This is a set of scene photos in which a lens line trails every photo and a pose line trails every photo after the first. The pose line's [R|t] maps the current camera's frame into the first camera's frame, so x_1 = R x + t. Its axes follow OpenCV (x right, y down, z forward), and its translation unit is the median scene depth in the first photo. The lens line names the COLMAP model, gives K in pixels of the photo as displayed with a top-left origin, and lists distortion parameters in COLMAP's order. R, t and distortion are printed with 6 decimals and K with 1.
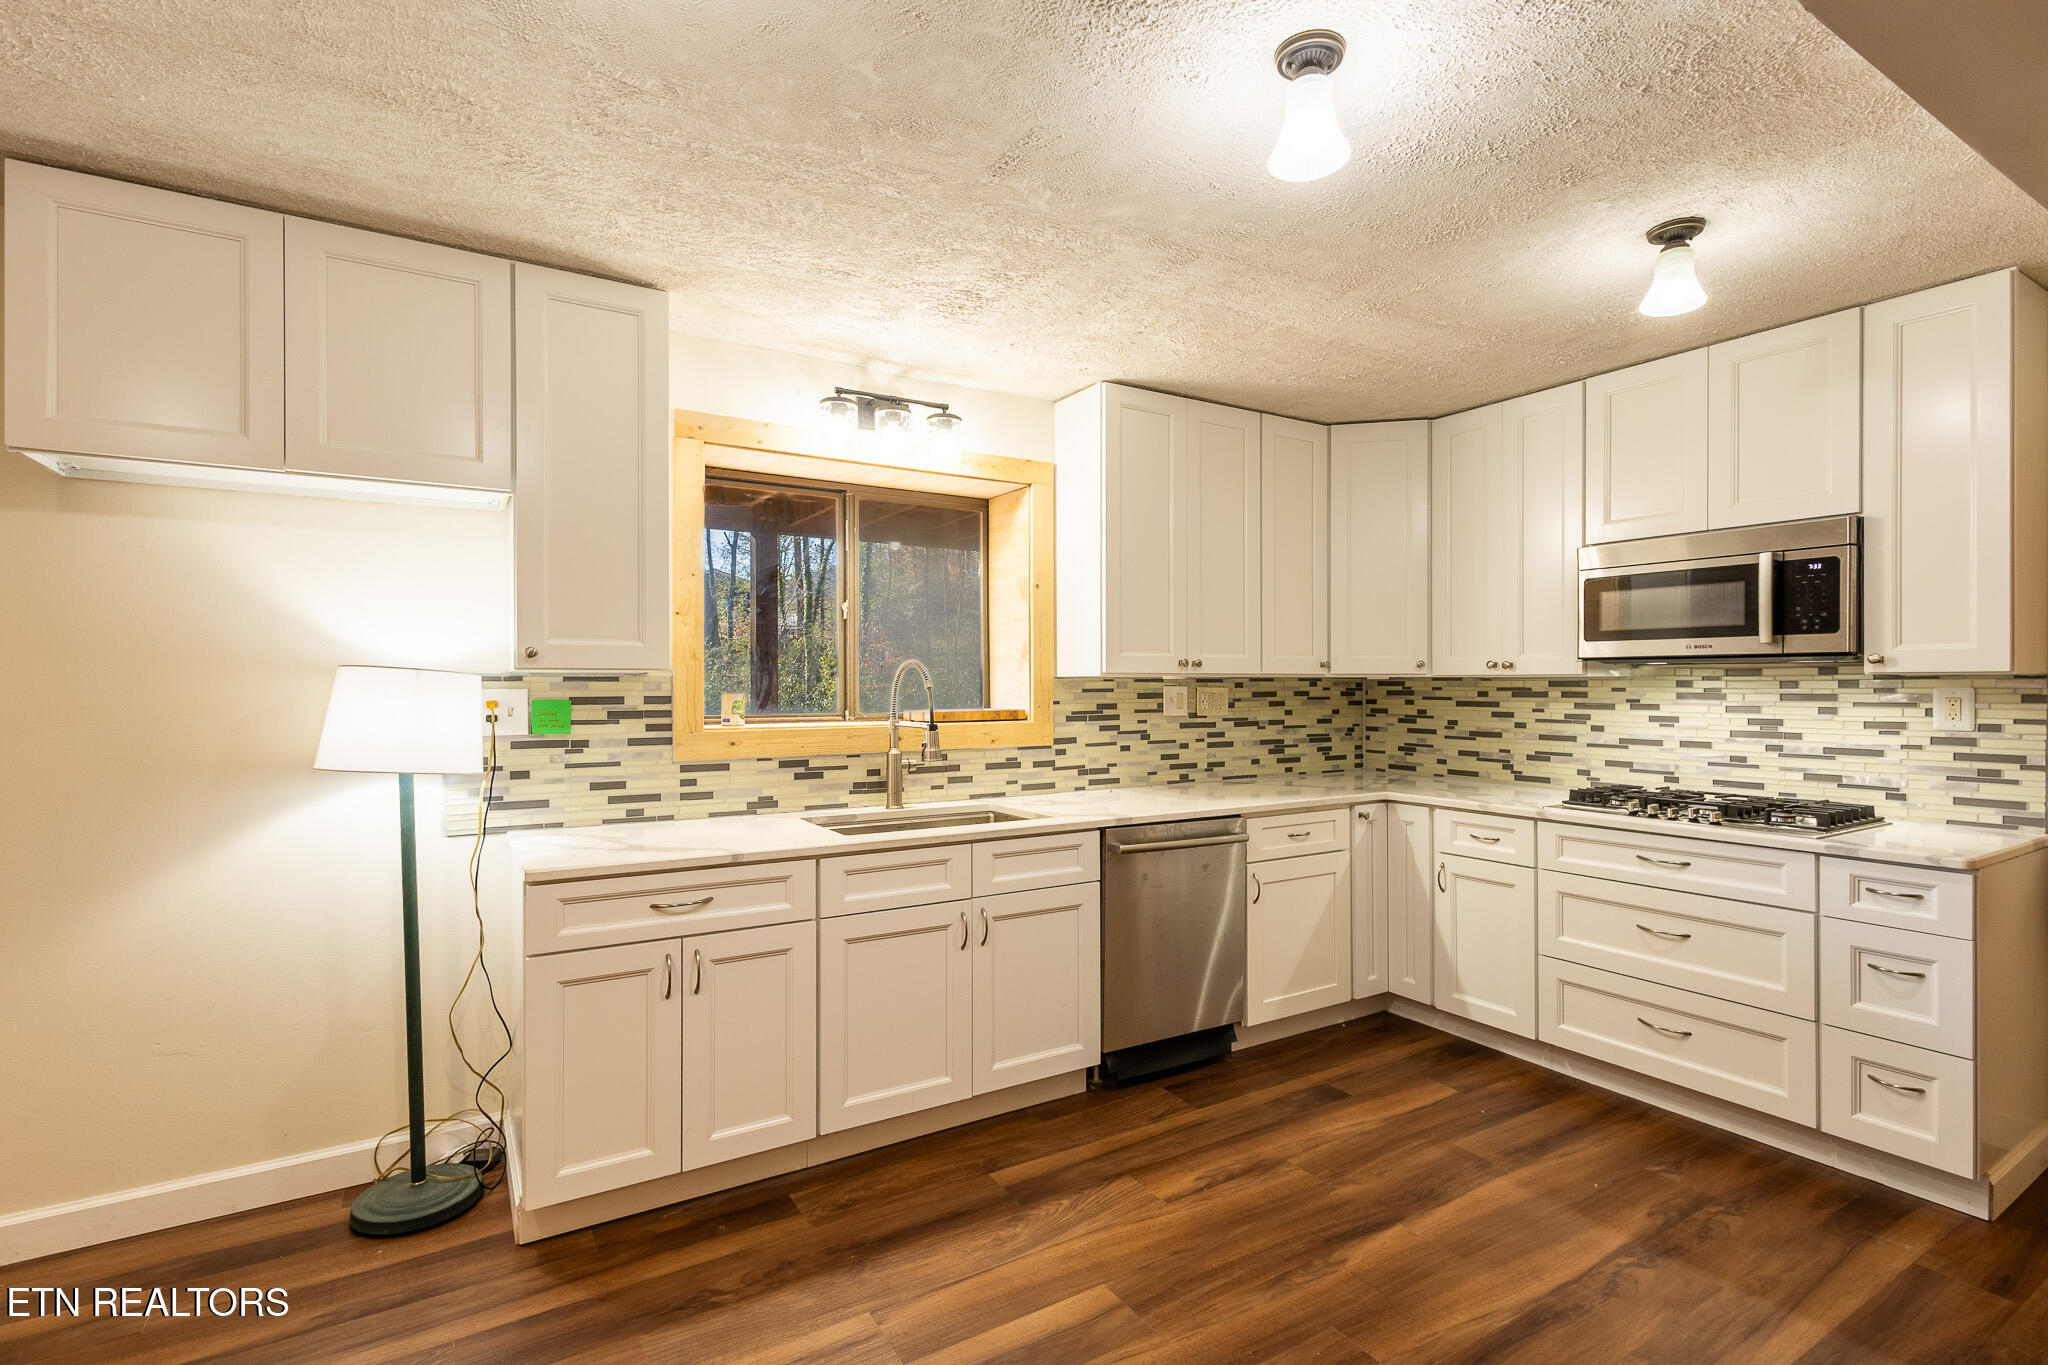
lens RADIAL K [[990.2, 0, 1024.0], [0, 990.2, 682.5], [0, 0, 1]] dist [0.001672, -0.000094]
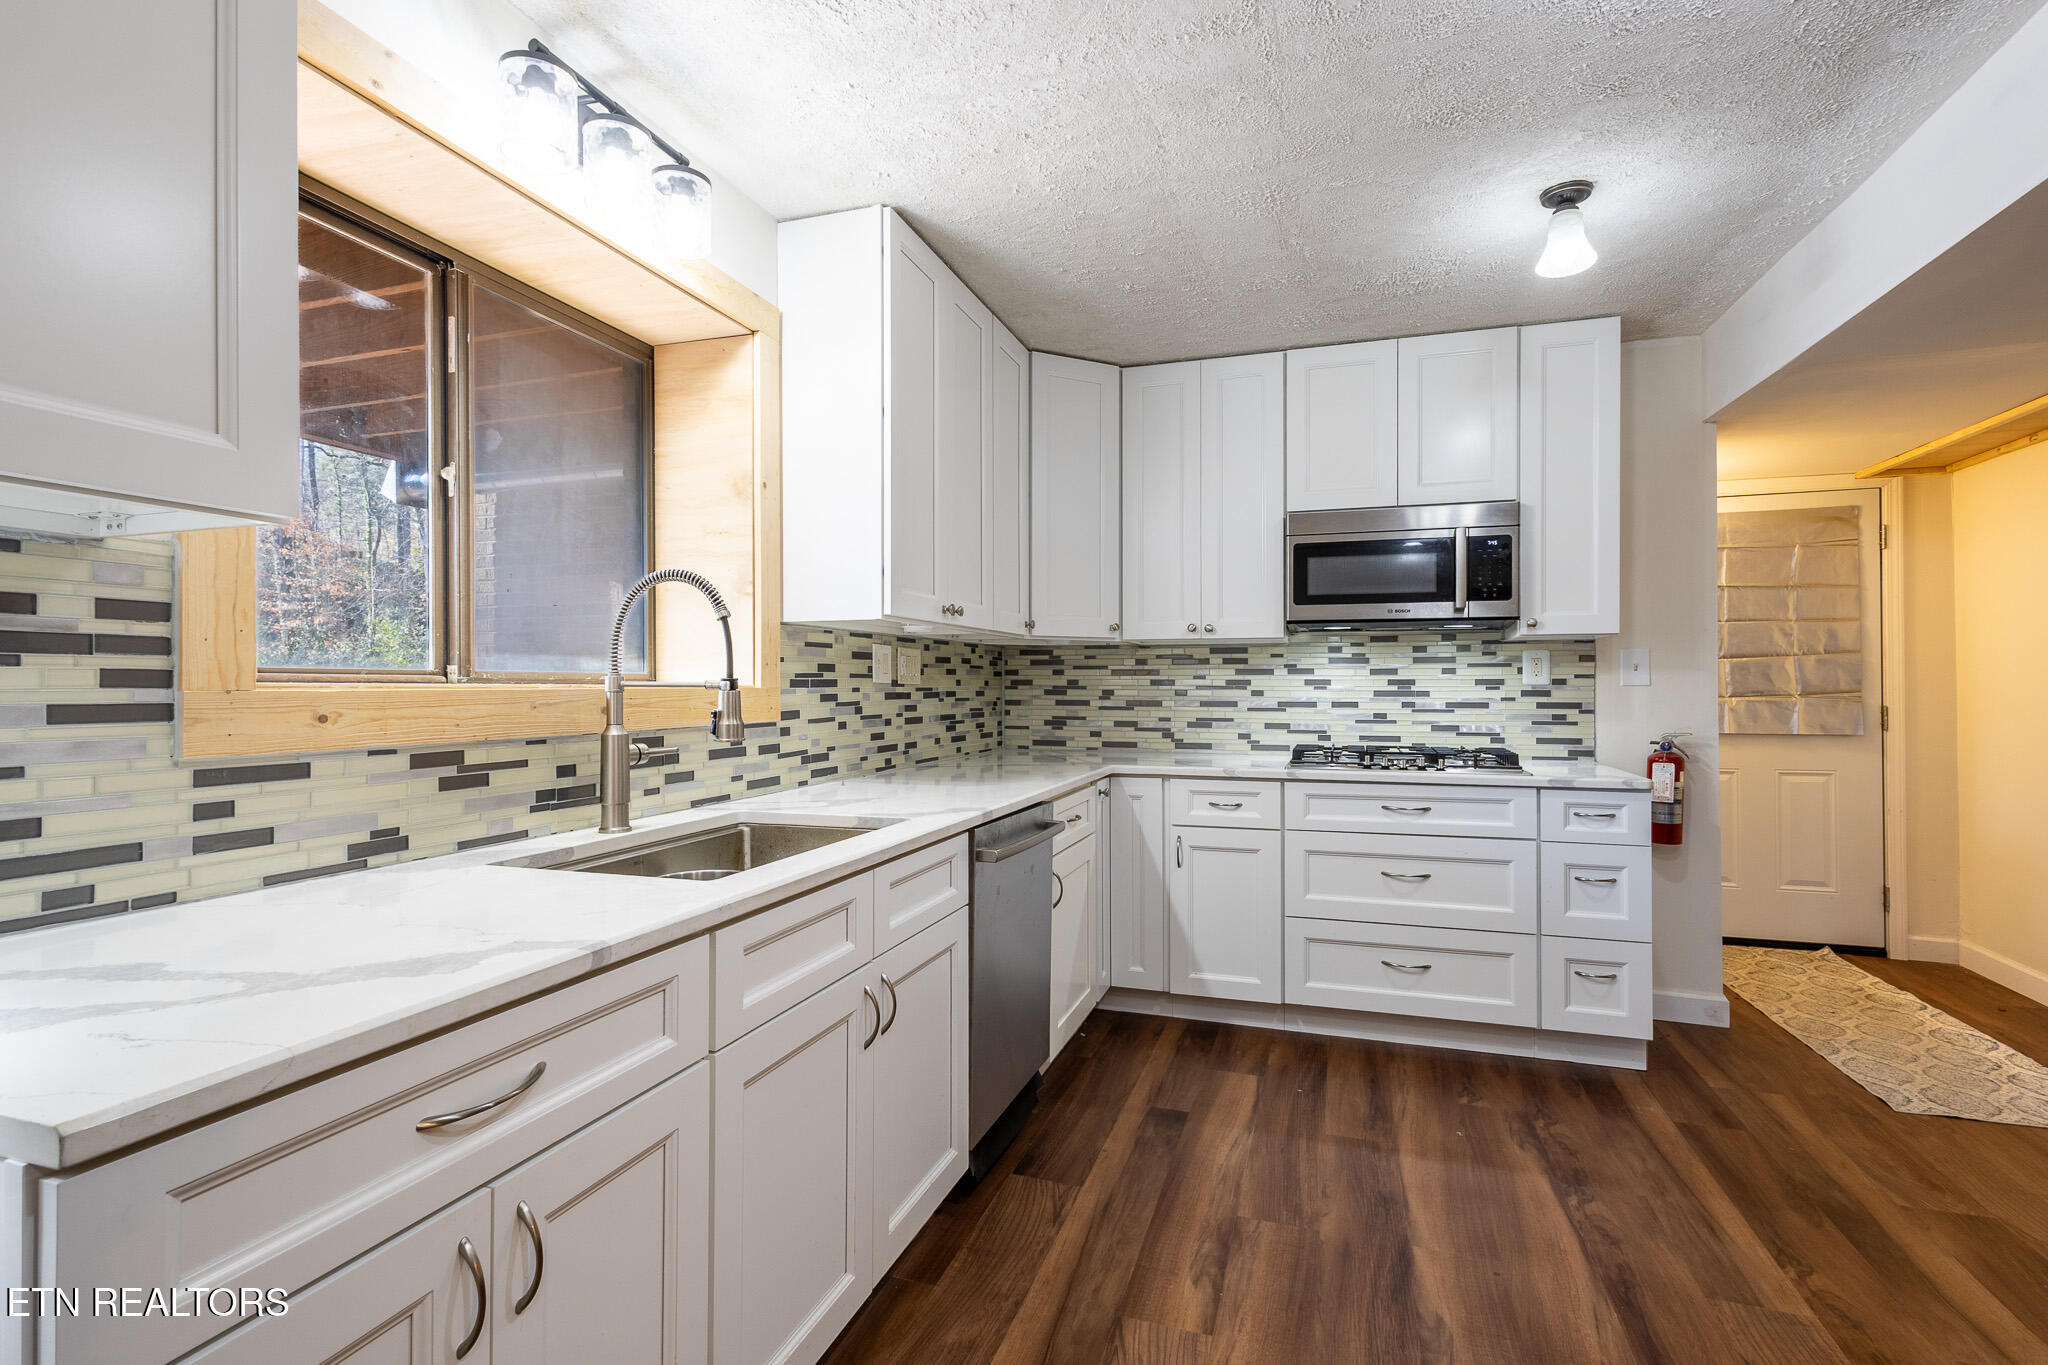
lens RADIAL K [[994.3, 0, 1024.0], [0, 994.3, 682.5], [0, 0, 1]] dist [0.003017, 0.000142]
pose [[0.758835, 0.002068, 0.651280, -0.330015], [0.000899, 0.999991, -0.004223, 0.045023], [-0.651282, 0.003790, 0.758826, 0.419537]]
